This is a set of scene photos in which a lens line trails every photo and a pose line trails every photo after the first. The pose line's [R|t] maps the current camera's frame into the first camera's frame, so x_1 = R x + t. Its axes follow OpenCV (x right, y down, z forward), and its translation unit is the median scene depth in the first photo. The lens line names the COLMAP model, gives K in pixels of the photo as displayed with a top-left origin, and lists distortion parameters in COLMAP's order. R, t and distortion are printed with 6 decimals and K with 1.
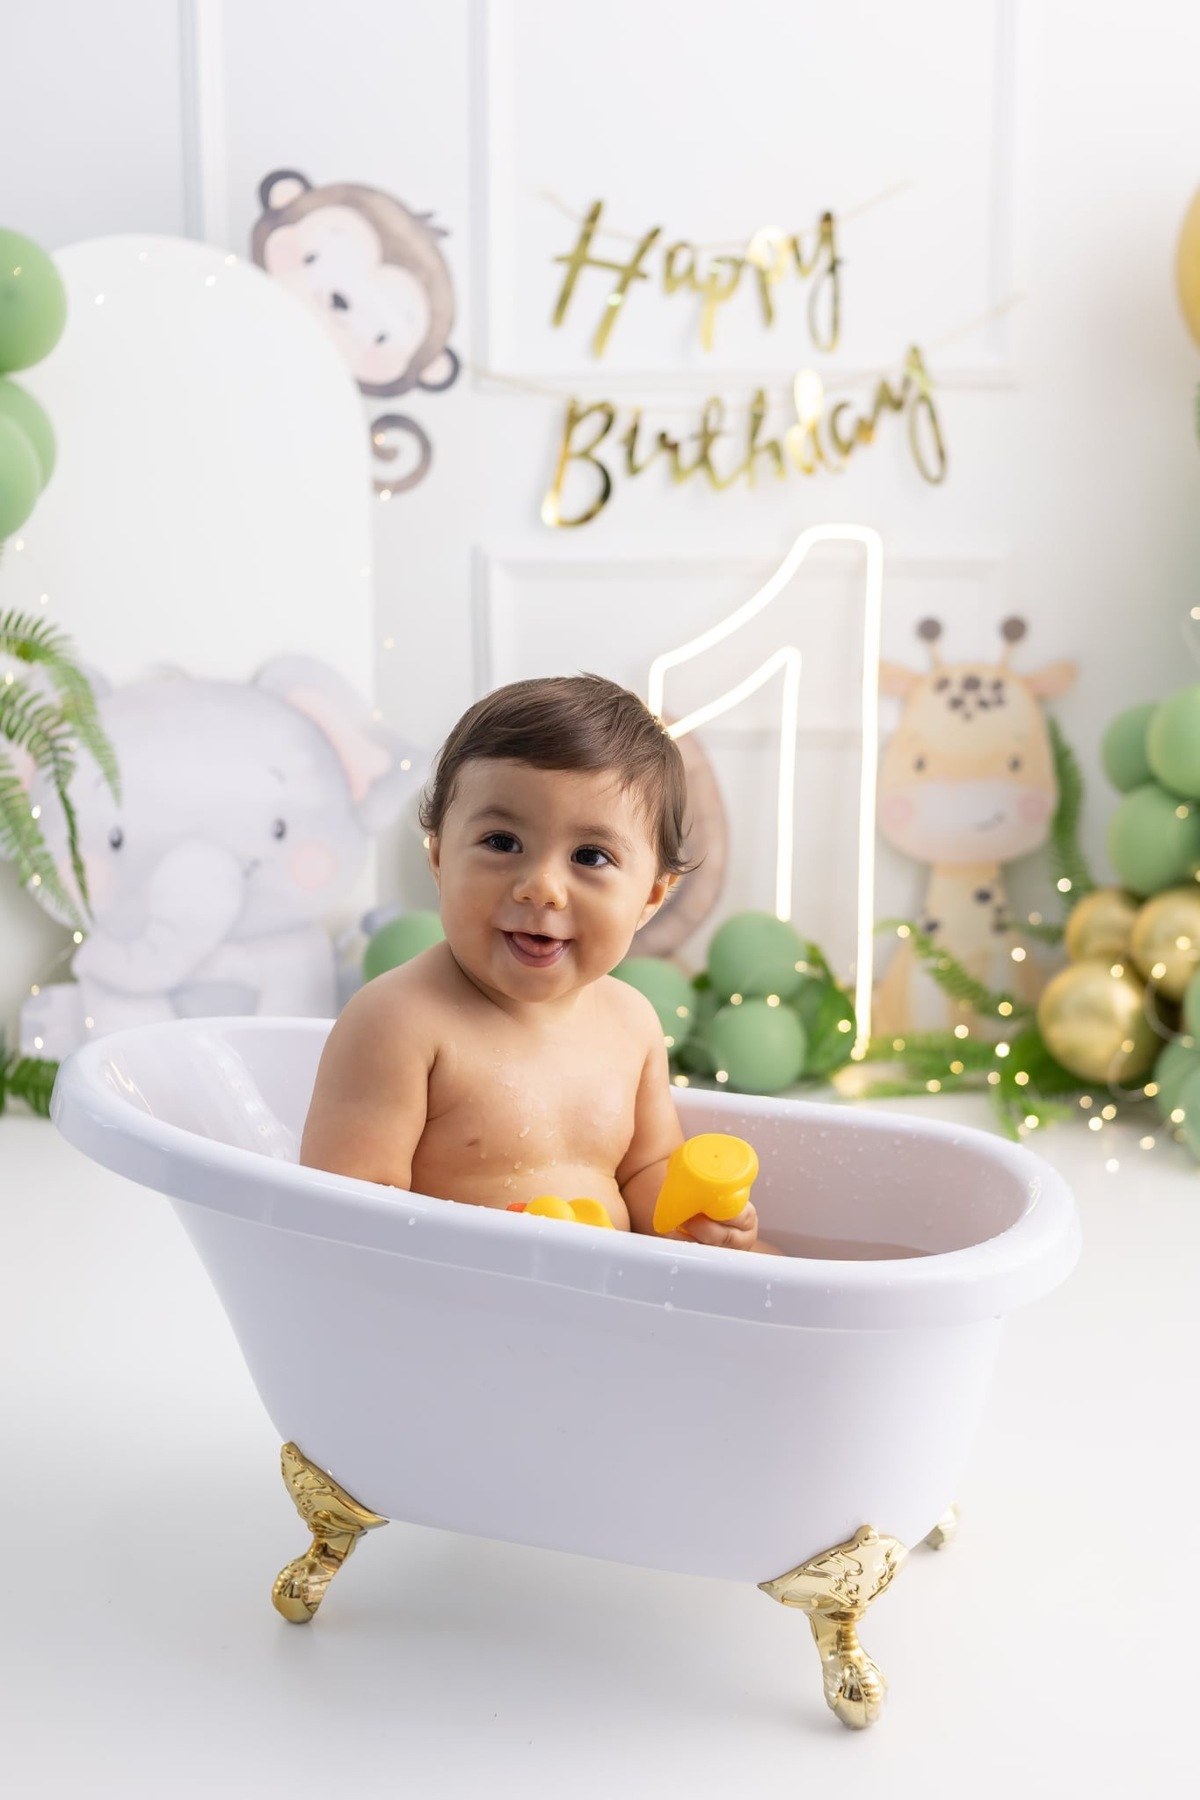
lens RADIAL K [[1778.3, 0, 599.6], [0, 1778.3, 925.1], [0, 0, 1]] dist [-0.011115, 0.000000]
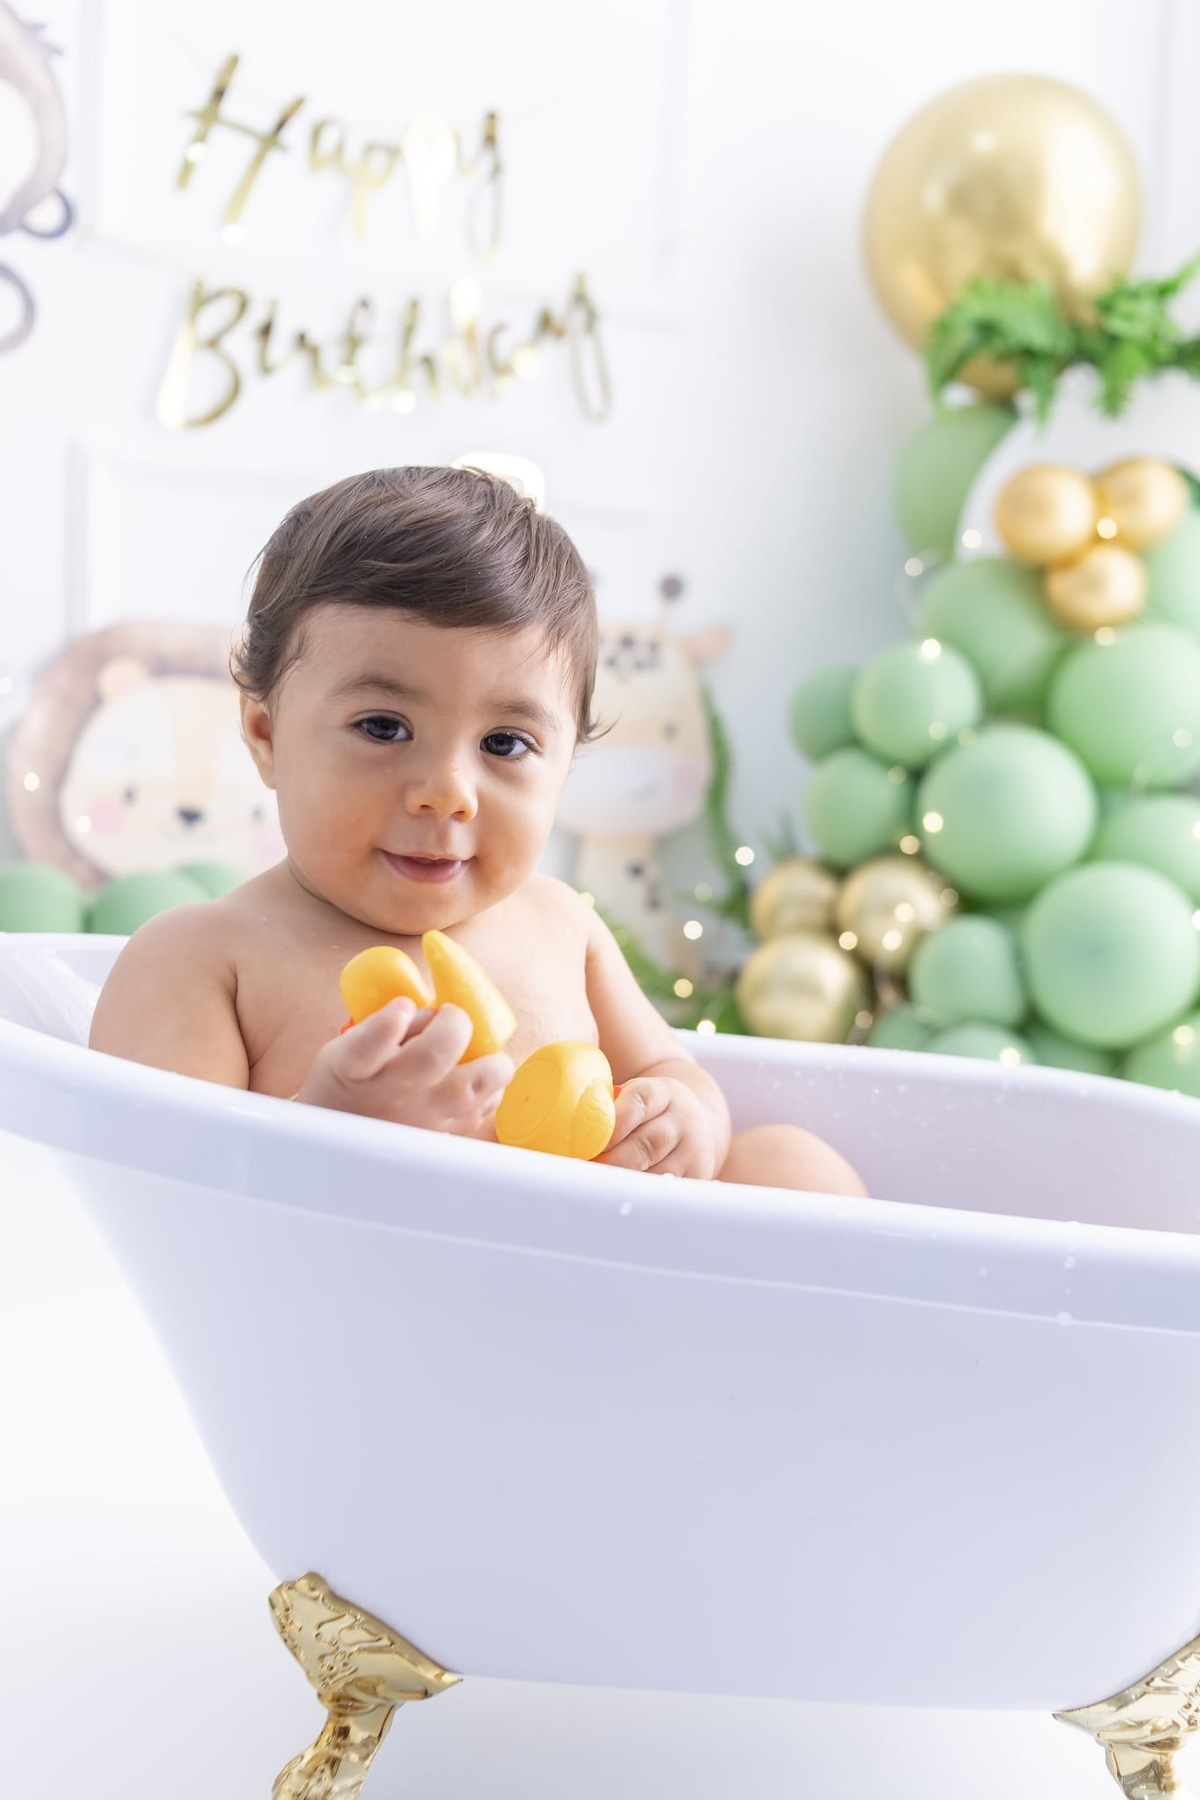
lens RADIAL K [[1778.3, 0, 625.4], [0, 1778.3, 903.6], [0, 0, 1]] dist [-0.011115, 0.000000]
pose [[0.942489, 0.020632, 0.333599, -0.101812], [-0.013754, 0.999642, -0.022966, 0.023309], [-0.333953, 0.017056, 0.942435, 0.128692]]
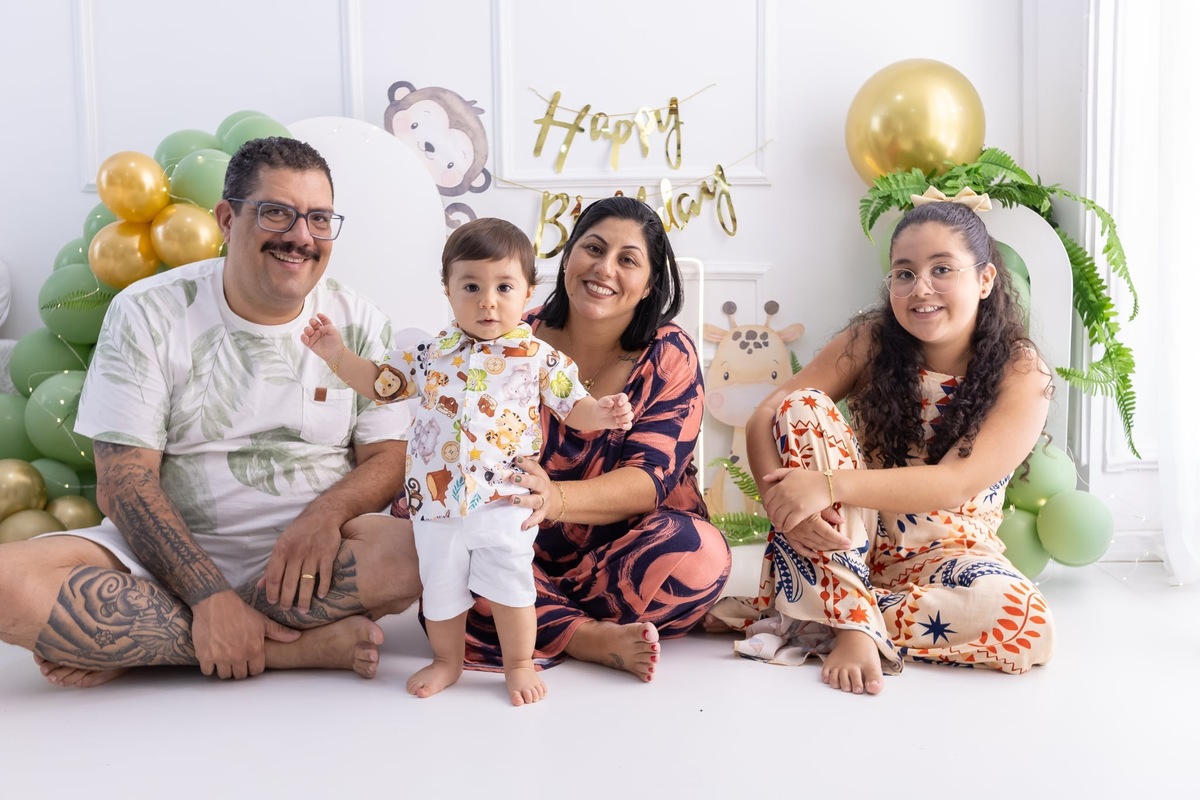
lens RADIAL K [[1185.6, 0, 591.2], [0, 1185.6, 401.4], [0, 0, 1]] dist [-0.011115, 0.000000]
pose [[0.996649, -0.016939, 0.080026, -0.074923], [0.019935, 0.999124, -0.036793, -0.018206], [-0.079333, 0.038265, 0.996113, -0.295748]]
